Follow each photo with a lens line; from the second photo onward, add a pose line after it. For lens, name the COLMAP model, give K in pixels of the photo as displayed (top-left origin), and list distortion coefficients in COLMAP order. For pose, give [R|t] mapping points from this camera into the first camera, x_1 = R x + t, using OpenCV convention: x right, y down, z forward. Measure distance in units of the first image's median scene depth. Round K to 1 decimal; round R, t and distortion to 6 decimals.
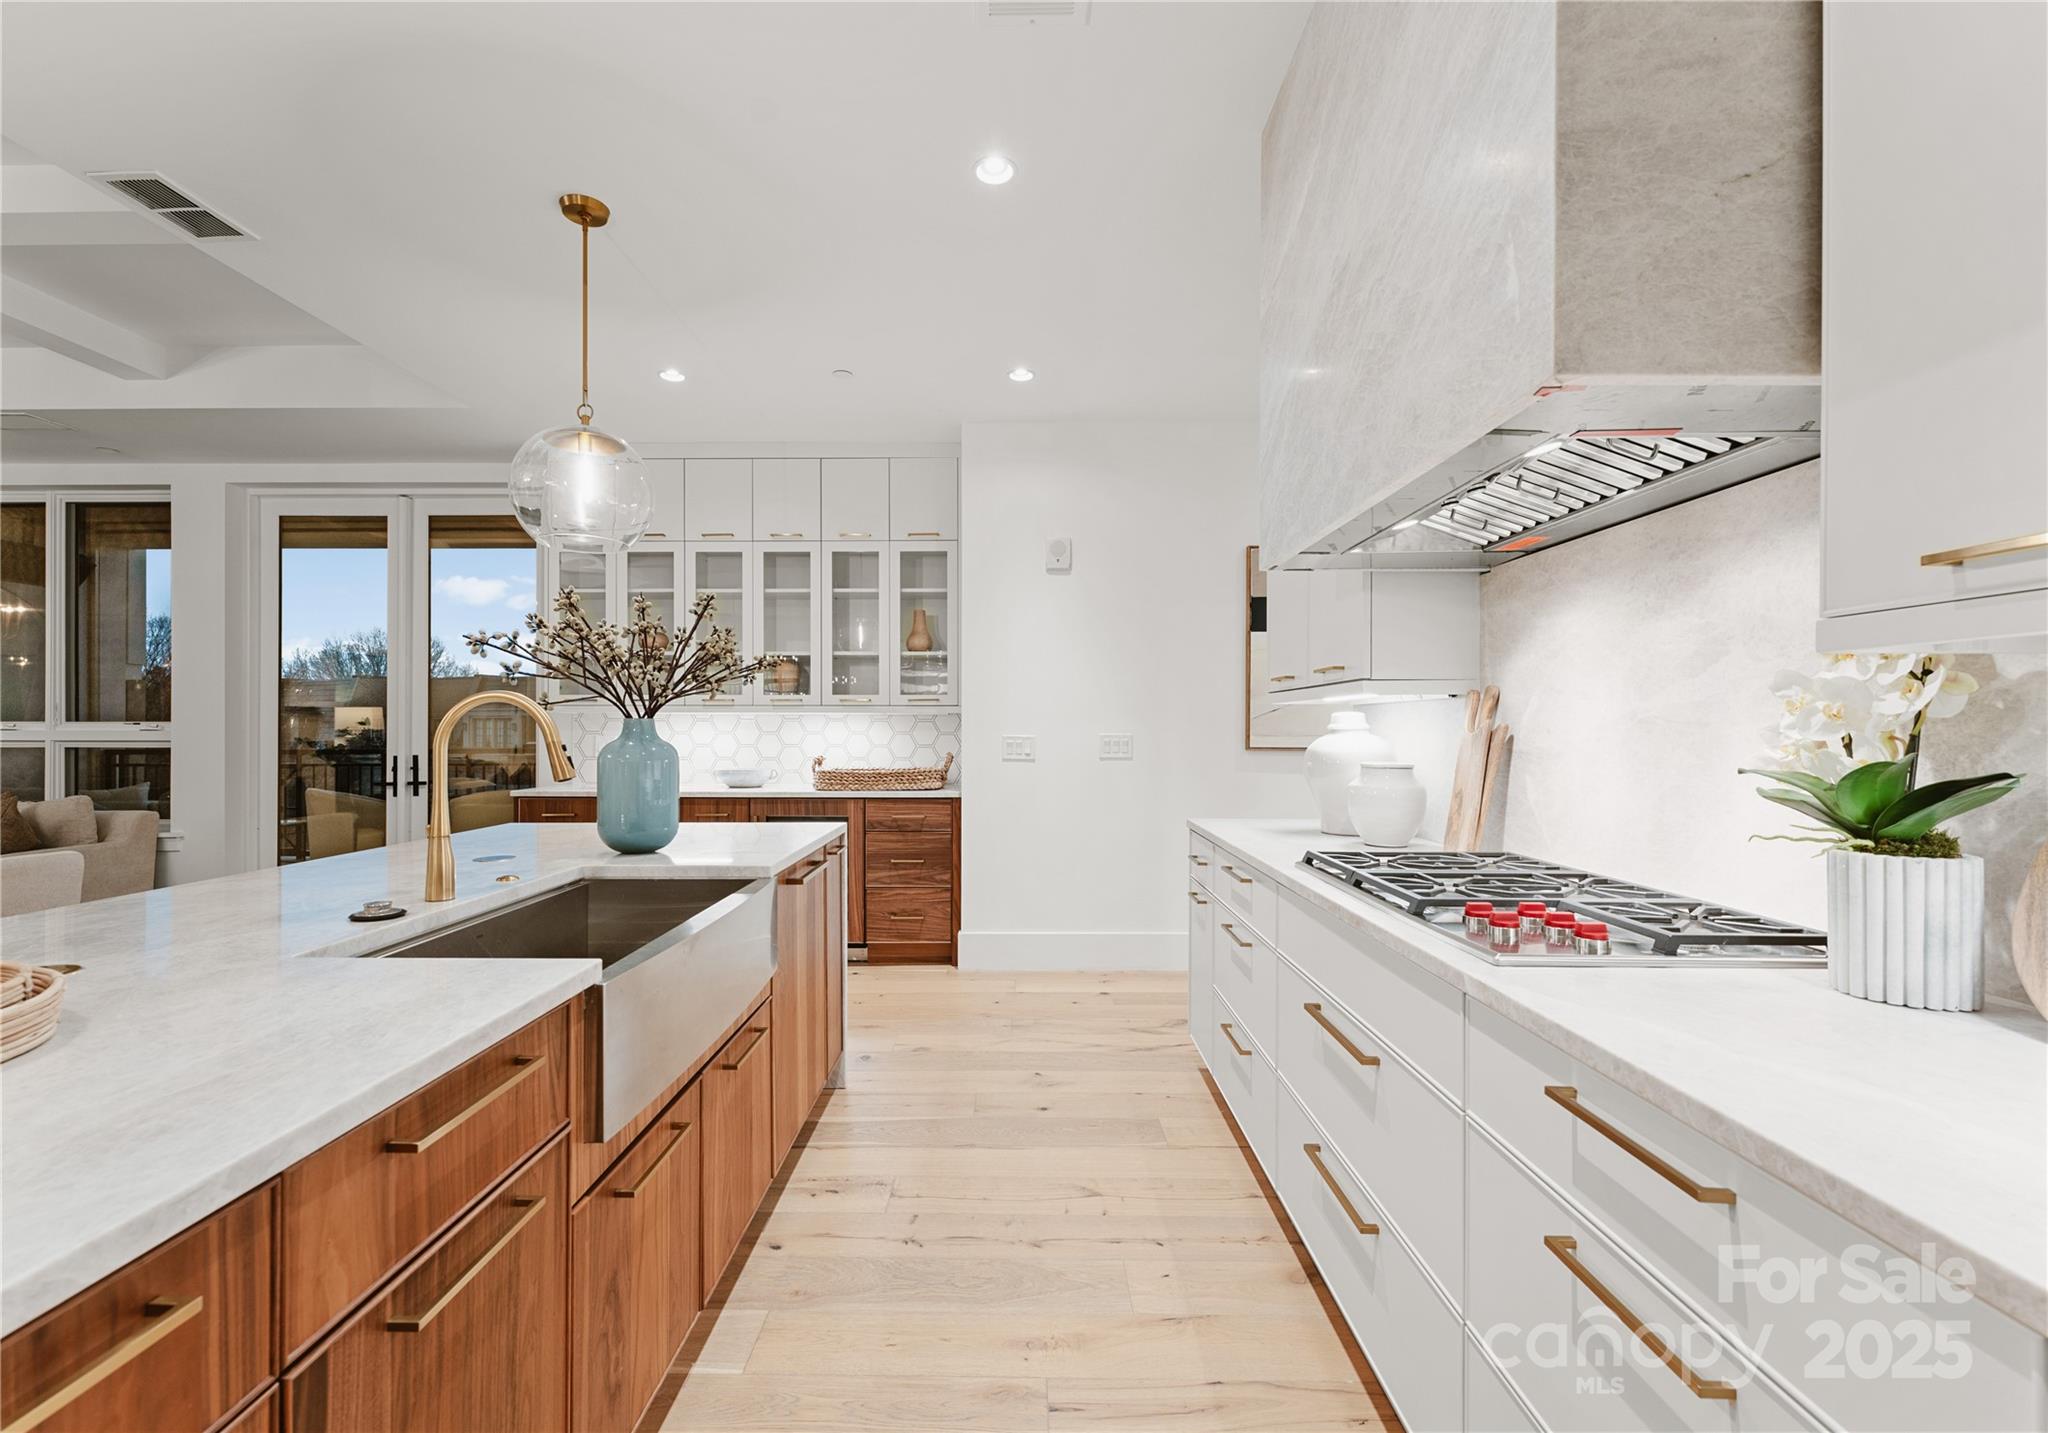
lens RADIAL K [[885.1, 0, 1015.6], [0, 885.1, 726.0], [0, 0, 1]] dist [0.000235, 0.000629]
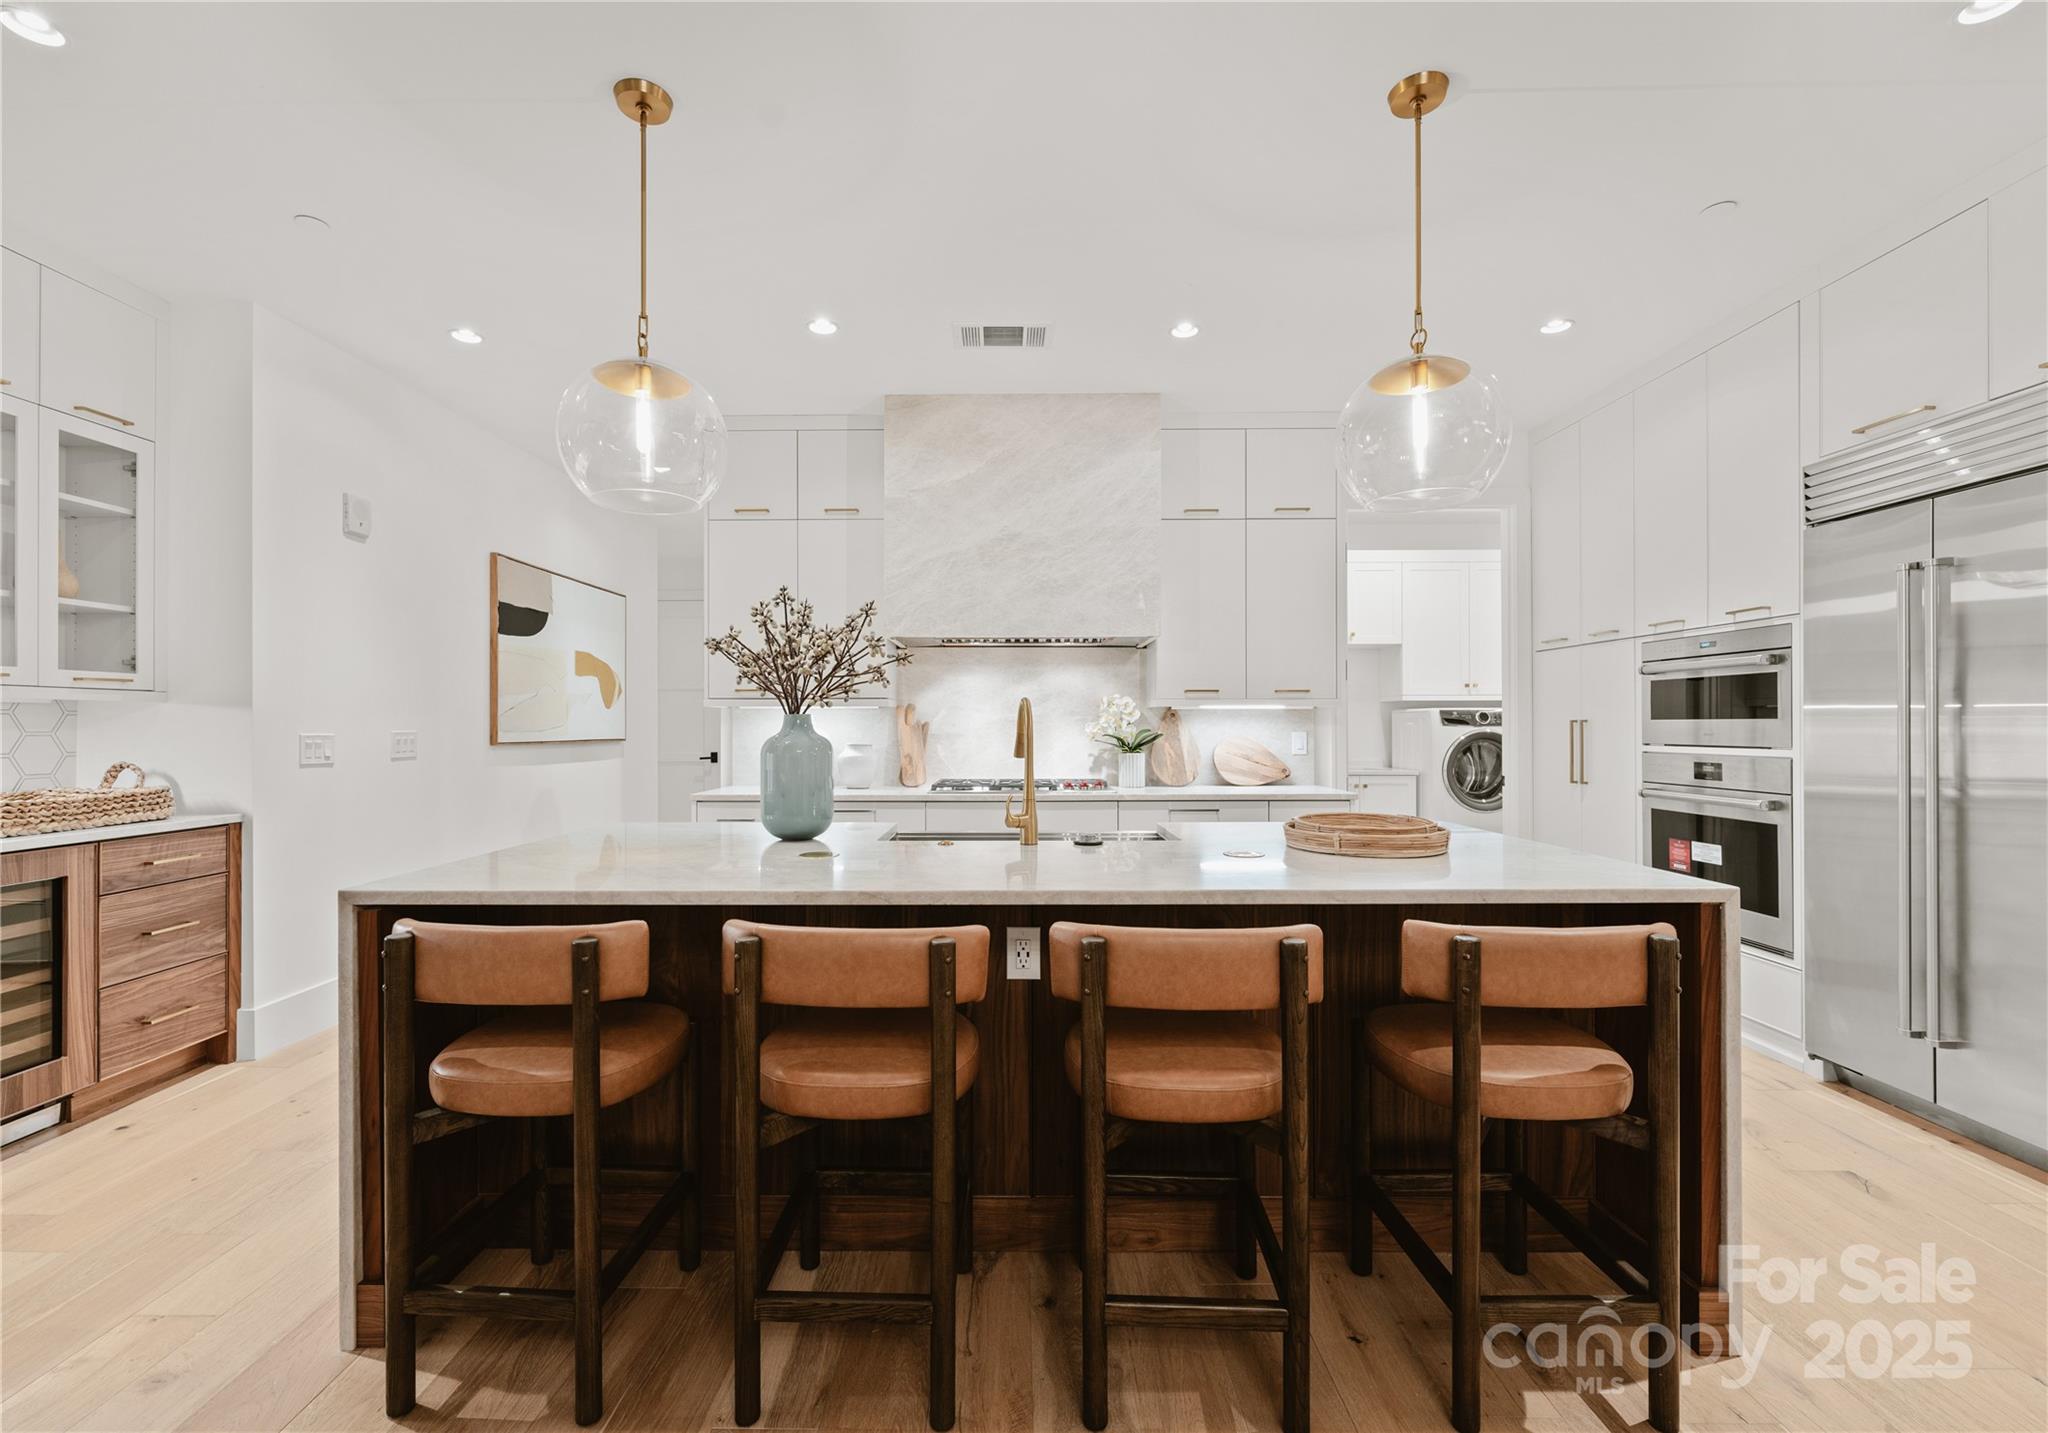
lens RADIAL K [[885.1, 0, 1036.6], [0, 885.1, 725.1], [0, 0, 1]] dist [0.000235, 0.000629]
pose [[-0.010141, 0.000045, 0.999949, -0.789612], [-0.000343, 1.000000, -0.000049, 0.002554], [-0.999949, -0.000344, -0.010141, 0.371266]]
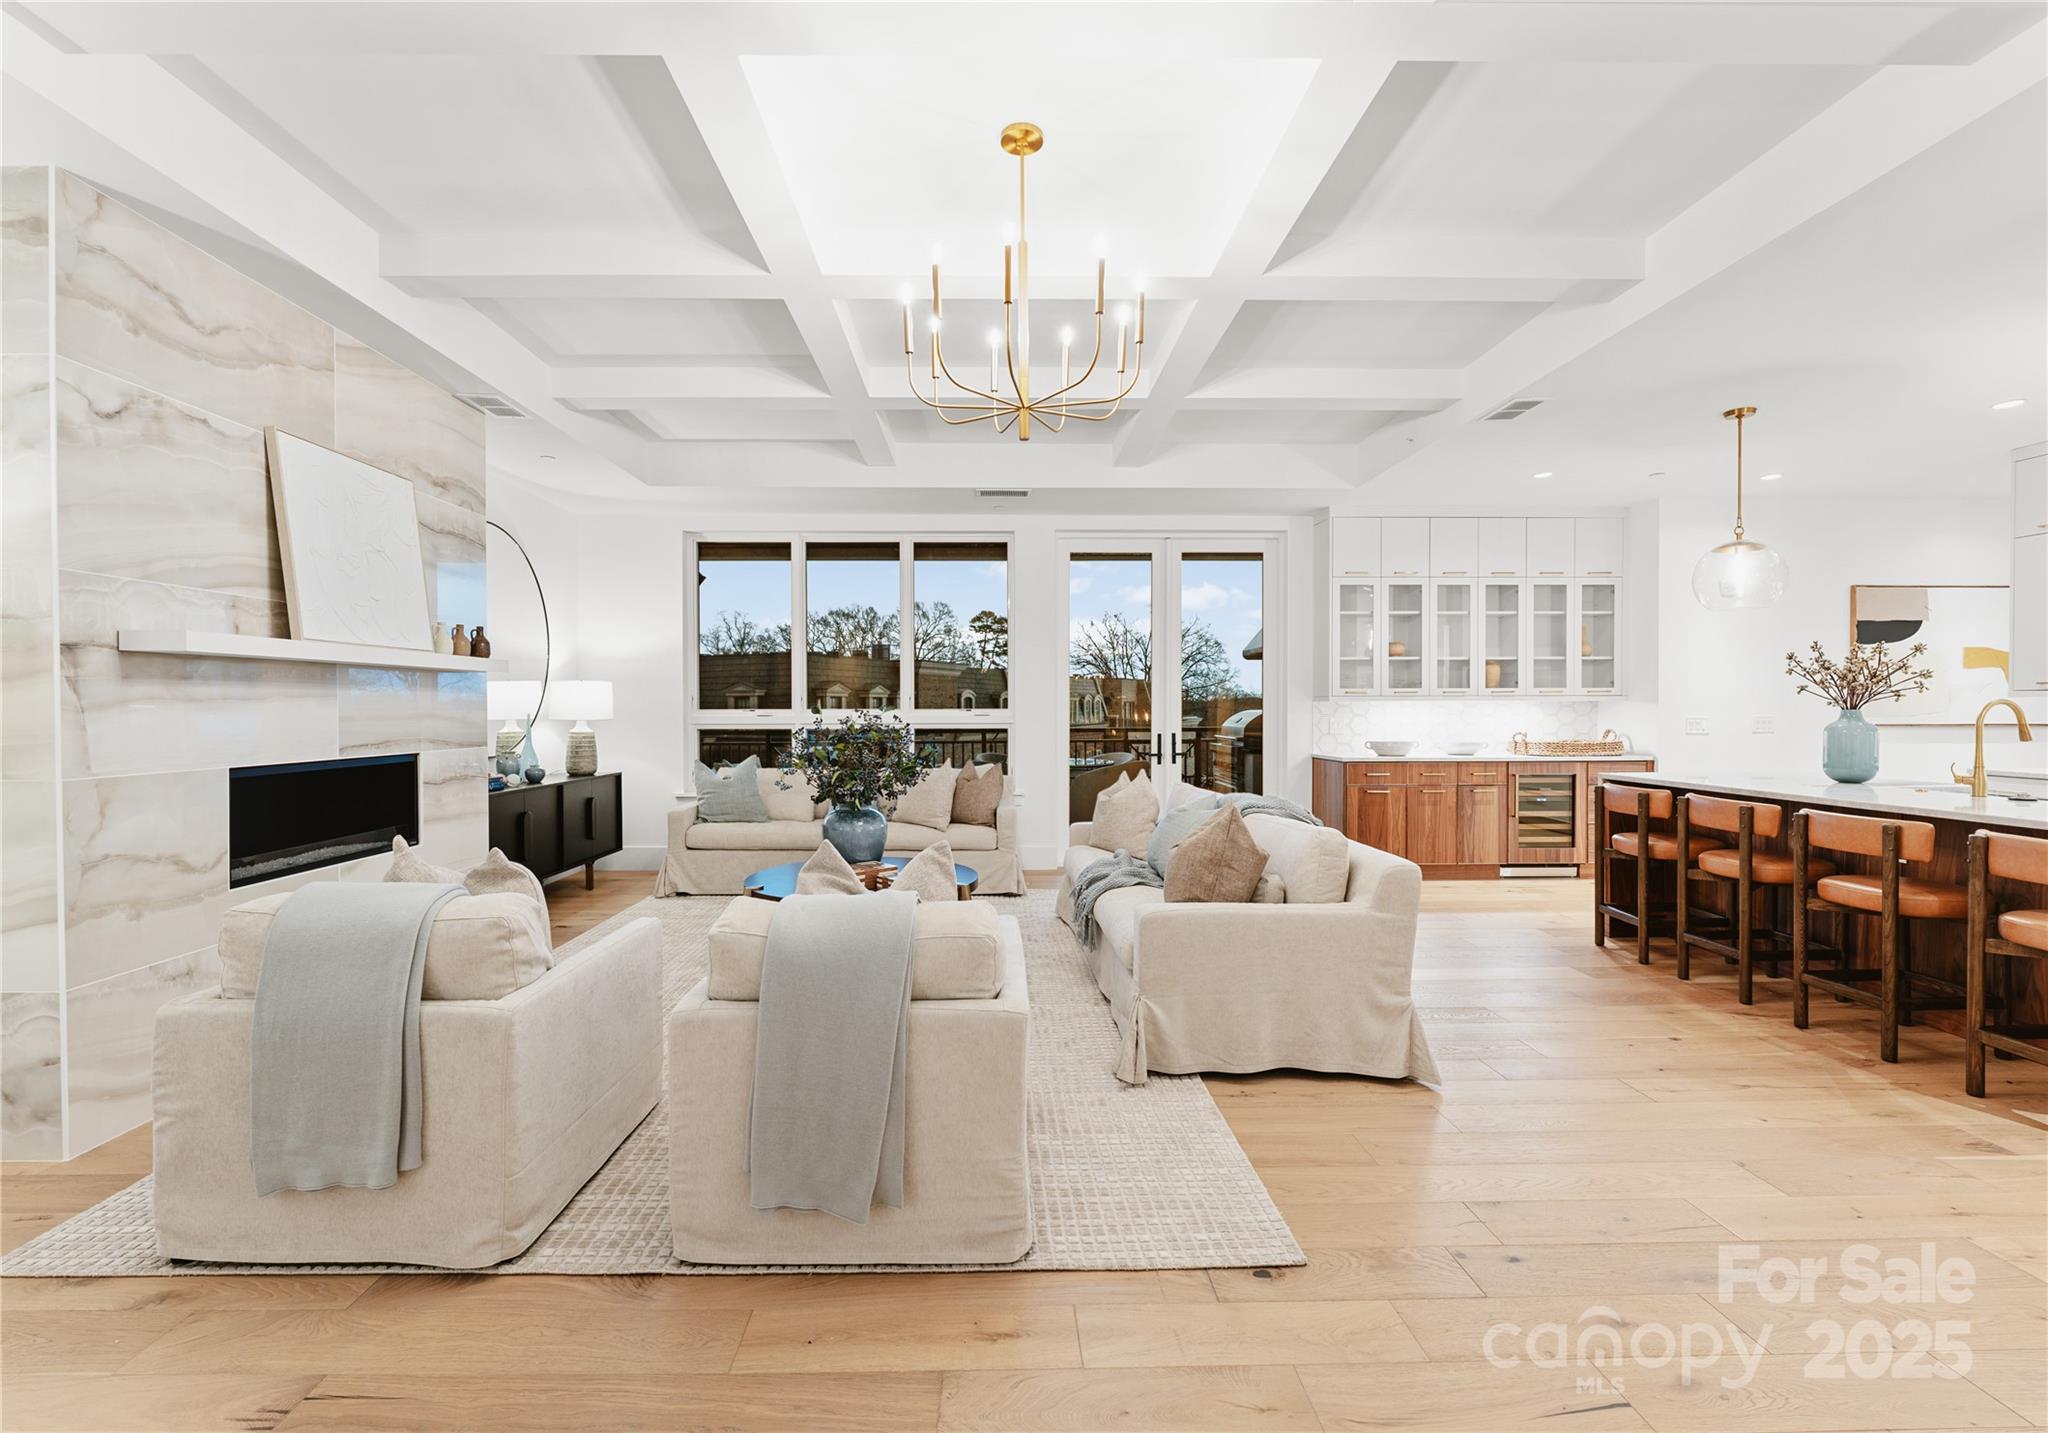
lens RADIAL K [[885.1, 0, 978.8], [0, 885.1, 721.9], [0, 0, 1]] dist [0.000235, 0.000629]
pose [[0.999491, -0.004528, 0.031573, -1.209229], [0.003954, 0.999826, 0.018244, -0.011230], [-0.031650, -0.018110, 0.999335, -0.394214]]
